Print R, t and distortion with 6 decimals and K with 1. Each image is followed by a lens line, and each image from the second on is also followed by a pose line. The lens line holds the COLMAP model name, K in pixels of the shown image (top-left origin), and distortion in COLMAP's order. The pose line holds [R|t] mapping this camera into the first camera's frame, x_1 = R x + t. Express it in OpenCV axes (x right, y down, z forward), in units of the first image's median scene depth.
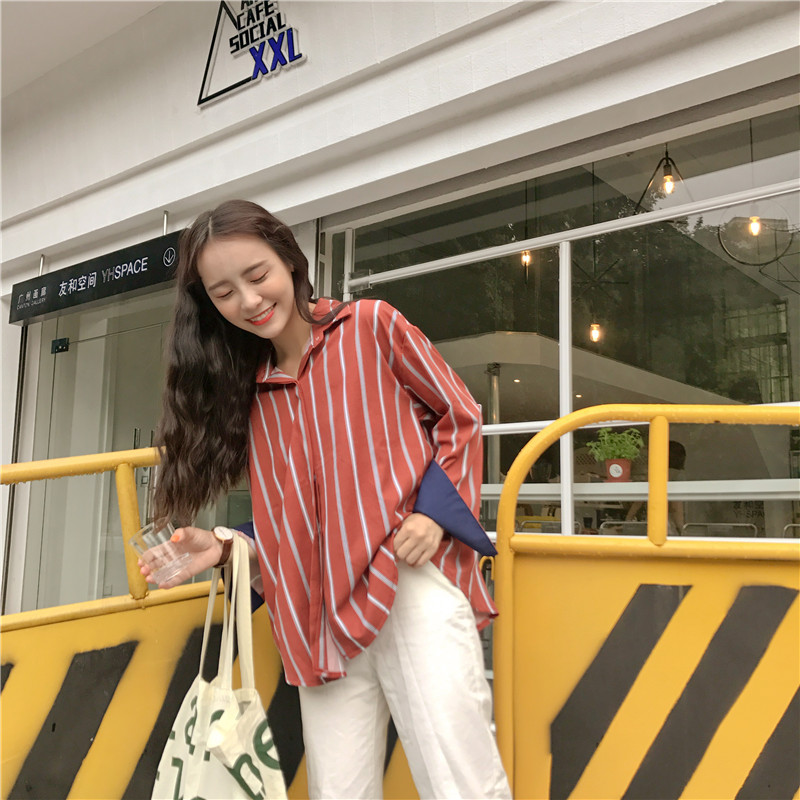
lens RADIAL K [[885.3, 0, 401.6], [0, 885.3, 399.3], [0, 0, 1]] dist [-0.001066, 0.000000]
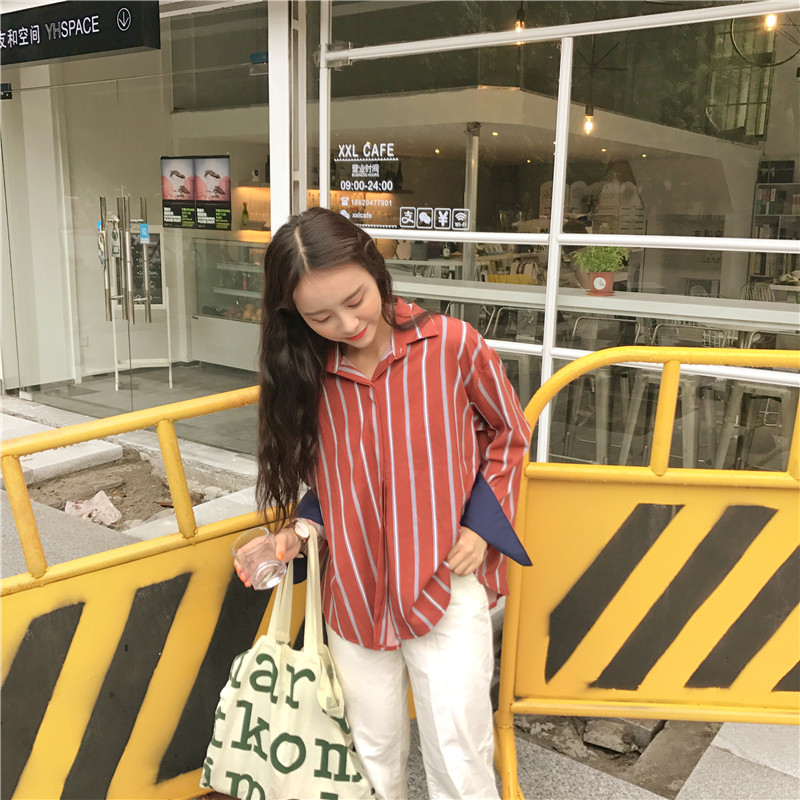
lens RADIAL K [[885.3, 0, 401.8], [0, 885.3, 404.9], [0, 0, 1]] dist [-0.001066, 0.000000]
pose [[0.998414, -0.009363, 0.055520, -0.042036], [-0.011045, 0.934350, 0.356185, -0.143299], [-0.055210, -0.356234, 0.932764, 0.011037]]
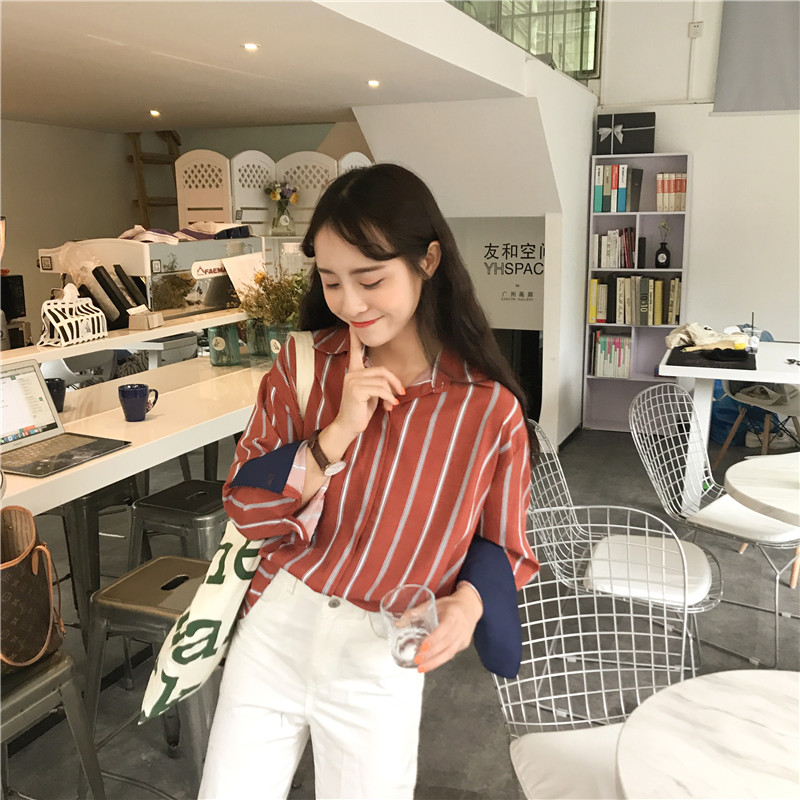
lens RADIAL K [[885.3, 0, 397.3], [0, 885.3, 402.4], [0, 0, 1]] dist [-0.001066, 0.000000]
pose [[0.958113, -0.077322, 0.275755, 0.401322], [-0.023425, 0.938478, 0.344543, 0.040071], [-0.285430, -0.336571, 0.897357, 1.215203]]
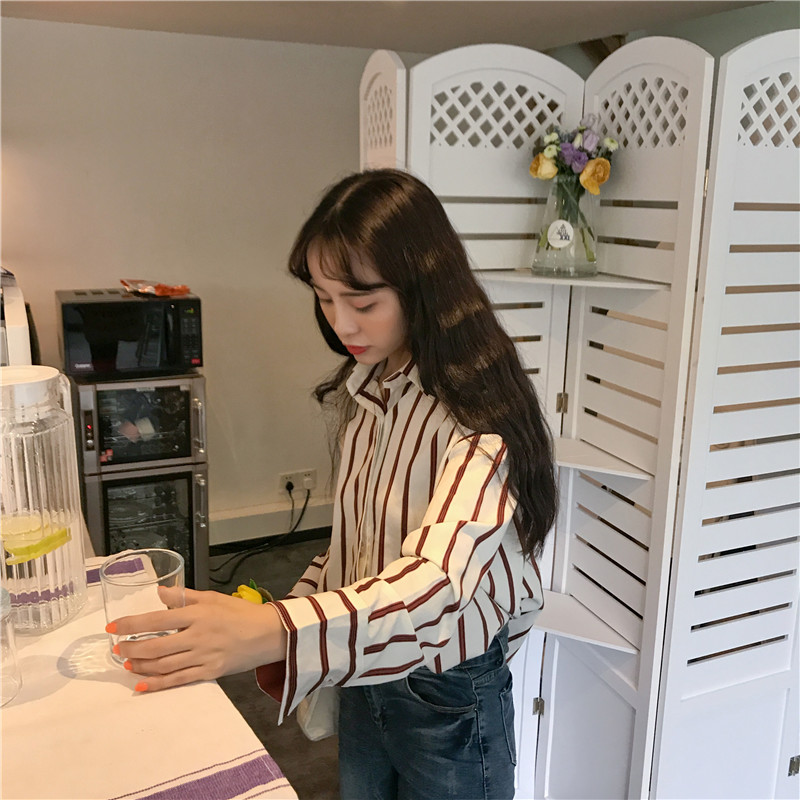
lens RADIAL K [[885.3, 0, 397.9], [0, 885.3, 398.7], [0, 0, 1]] dist [-0.001066, 0.000000]
pose [[0.900297, 0.105623, -0.422267, 0.711192], [0.057220, 0.932974, 0.355365, 0.135253], [0.431499, -0.344096, 0.833910, 1.945724]]
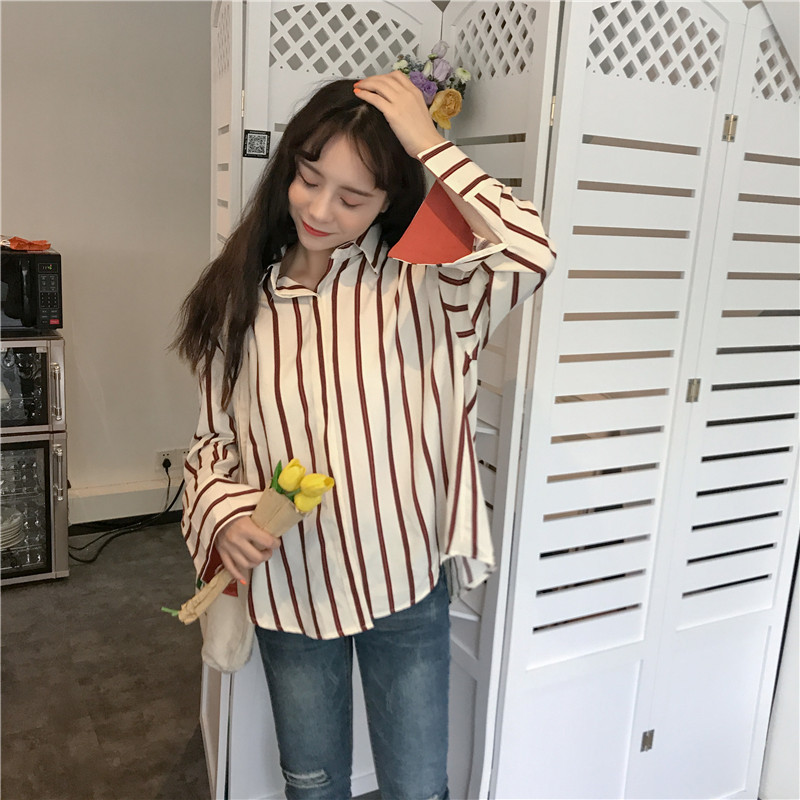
lens RADIAL K [[885.3, 0, 395.2], [0, 885.3, 402.2], [0, 0, 1]] dist [-0.001066, 0.000000]
pose [[0.927041, 0.127913, -0.352469, 0.740483], [0.007372, 0.933615, 0.358203, 0.171609], [0.374889, -0.334667, 0.864556, 1.981237]]
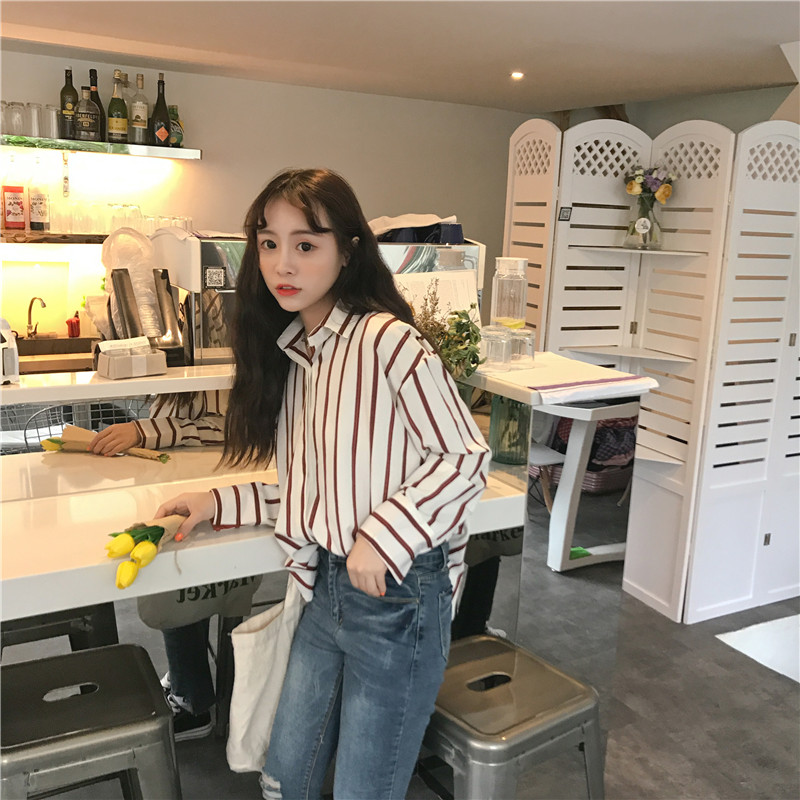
lens RADIAL K [[885.3, 0, 398.6], [0, 885.3, 397.8], [0, 0, 1]] dist [-0.001066, 0.000000]
pose [[0.933176, 0.100008, -0.345227, 0.674918], [0.022060, 0.942762, 0.332736, 0.099529], [0.358743, -0.318117, 0.877557, 1.578572]]
